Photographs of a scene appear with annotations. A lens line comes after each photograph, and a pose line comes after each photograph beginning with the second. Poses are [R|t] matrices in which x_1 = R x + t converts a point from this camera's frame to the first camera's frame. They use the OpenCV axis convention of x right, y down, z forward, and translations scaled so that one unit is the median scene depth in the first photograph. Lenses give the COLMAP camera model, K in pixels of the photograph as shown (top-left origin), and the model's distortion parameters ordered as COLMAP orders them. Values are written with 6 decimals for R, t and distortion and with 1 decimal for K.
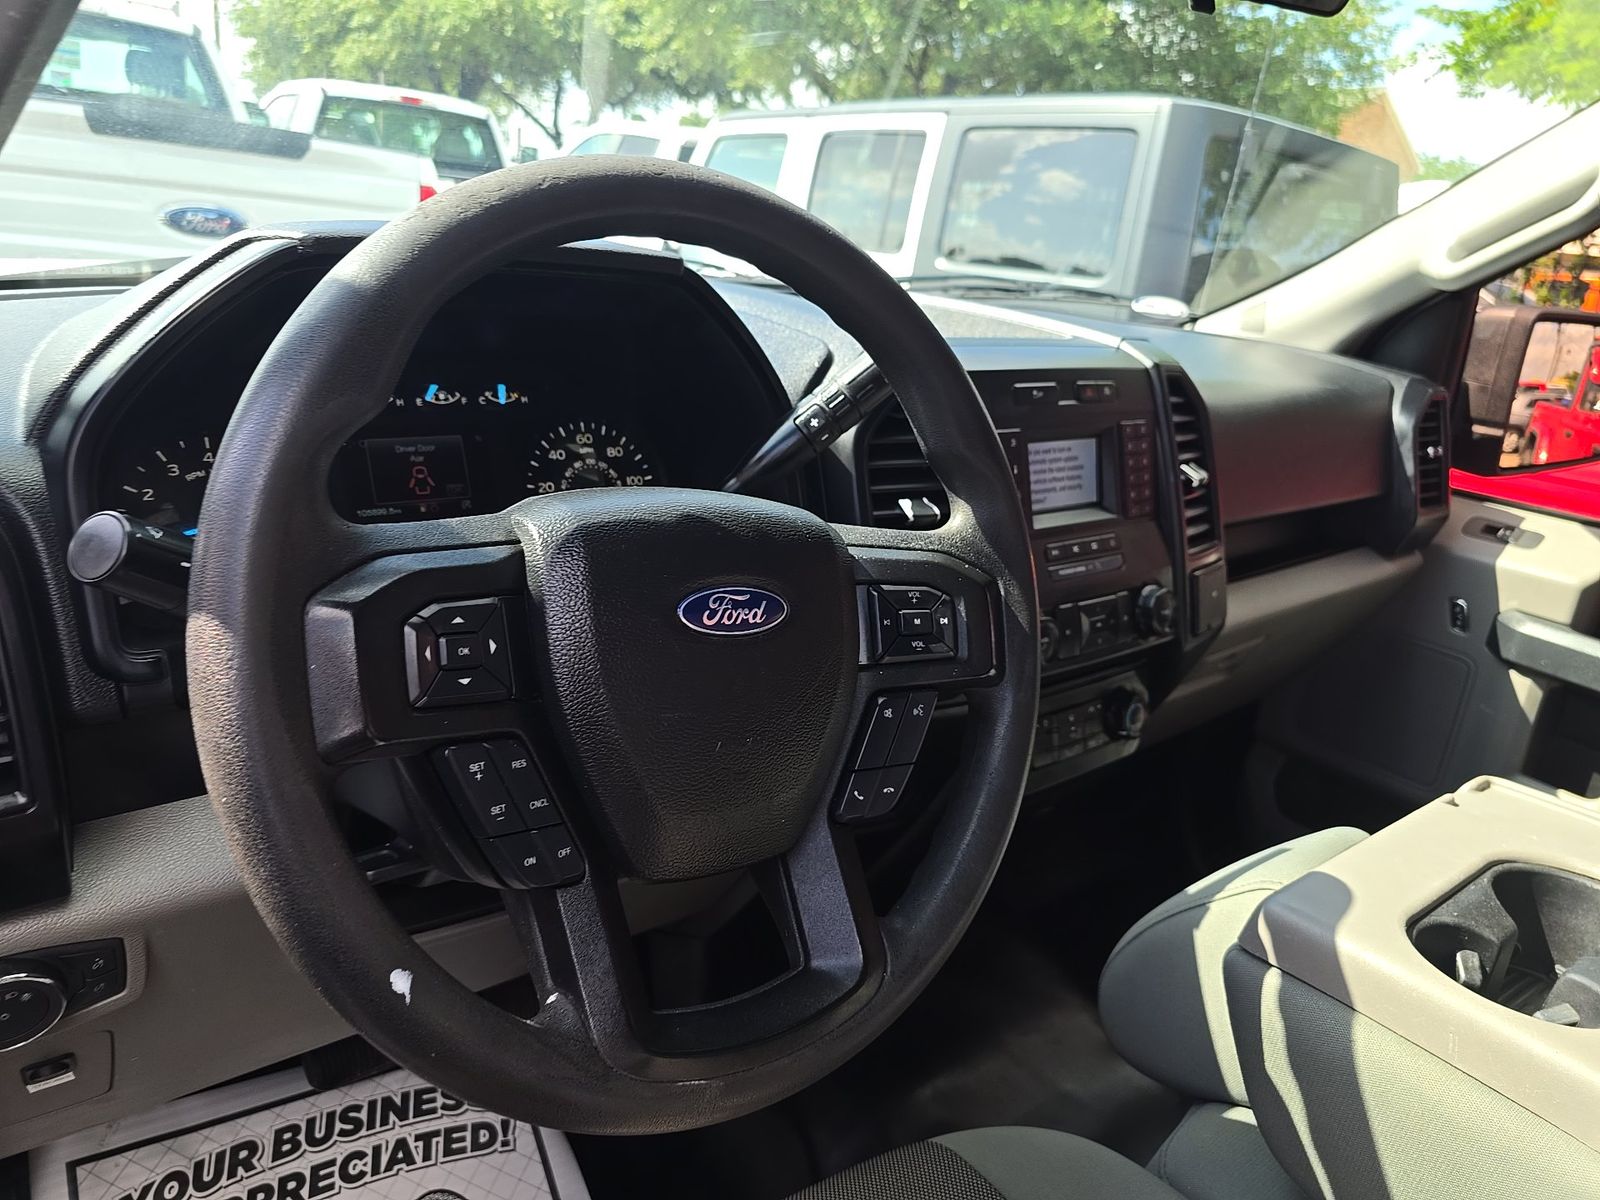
lens RADIAL K [[1093.9, 0, 812.5], [0, 1093.9, 600.9], [0, 0, 1]] dist [0.046243, -0.045131]
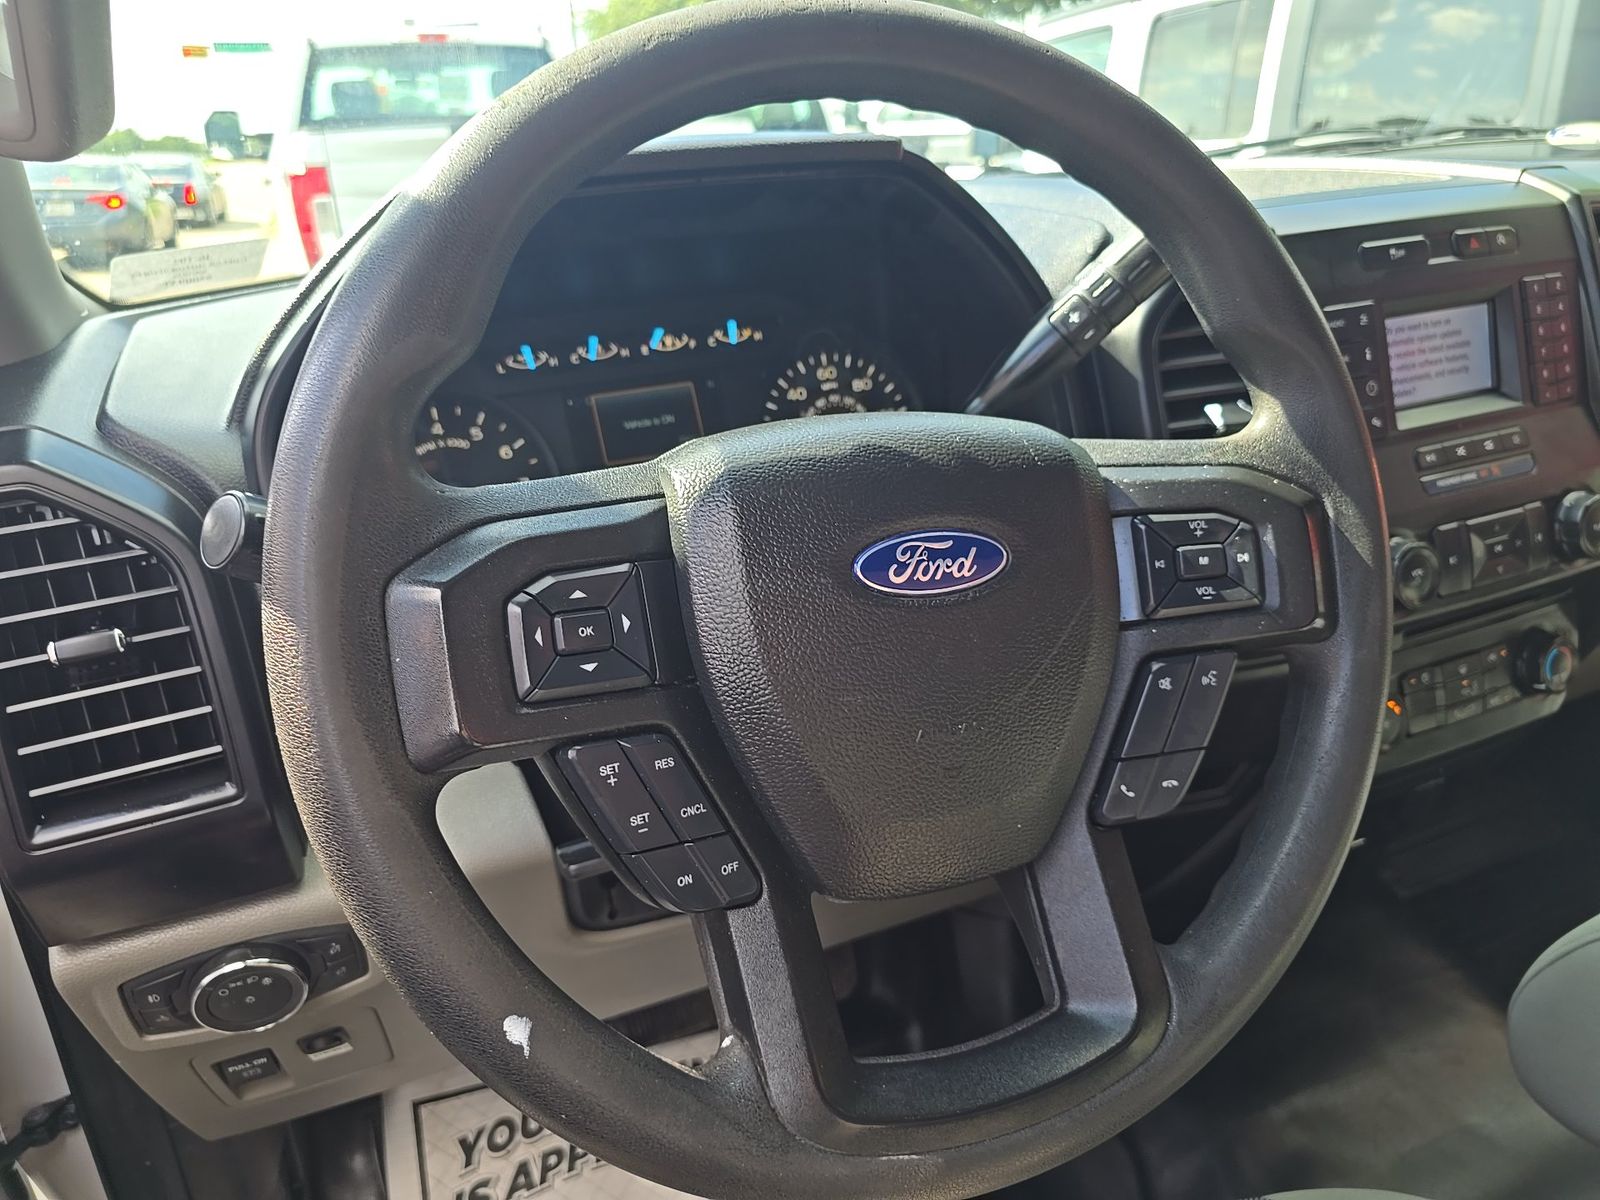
lens RADIAL K [[1120.2, 0, 815.3], [0, 1120.2, 606.3], [0, 0, 1]] dist [0.036383, -0.041786]
pose [[0.952219, -0.041743, -0.302549, 0.046503], [0.057765, 0.997351, 0.044200, -0.000035], [0.299903, -0.059565, 0.952108, 0.111590]]
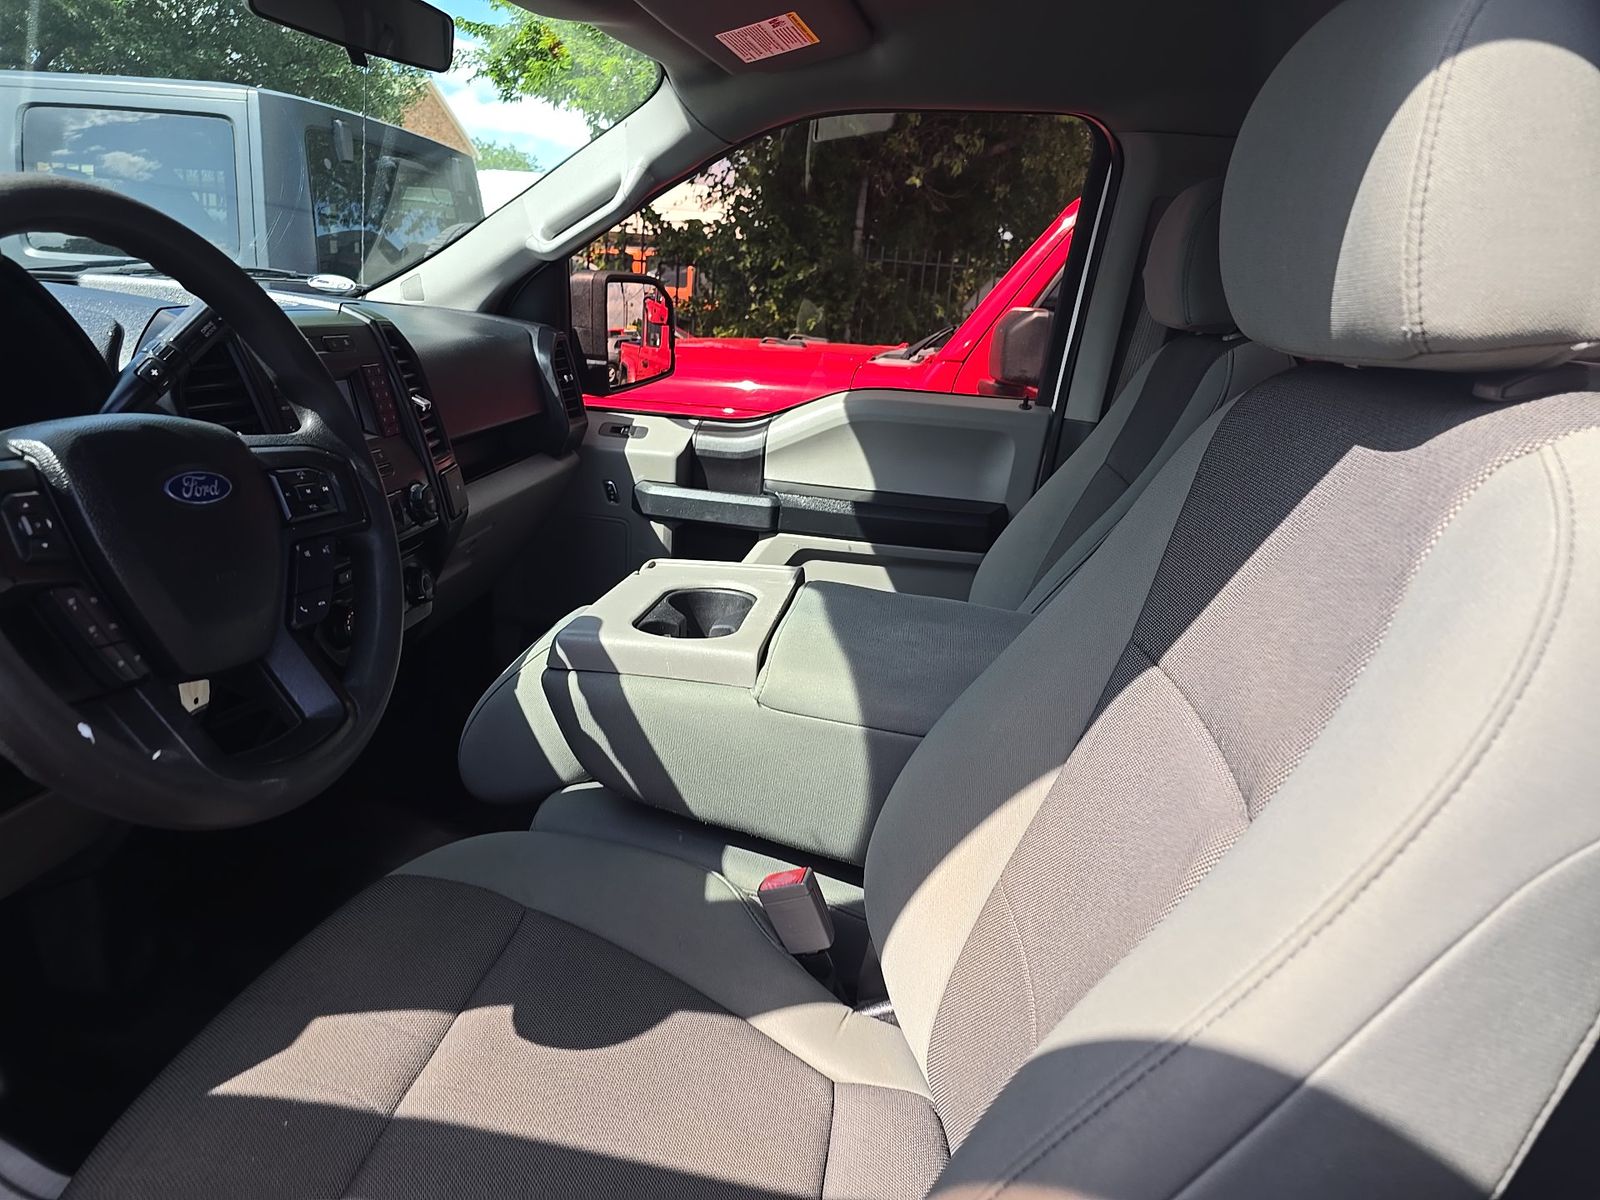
lens RADIAL K [[1048.9, 0, 801.3], [0, 1048.9, 566.7], [0, 0, 1]] dist [0.005561, -0.001236]
pose [[0.733296, -0.219454, 0.643519, -0.216137], [0.218880, 0.972287, 0.082155, 0.091076], [-0.643715, 0.080610, 0.761008, -0.300313]]
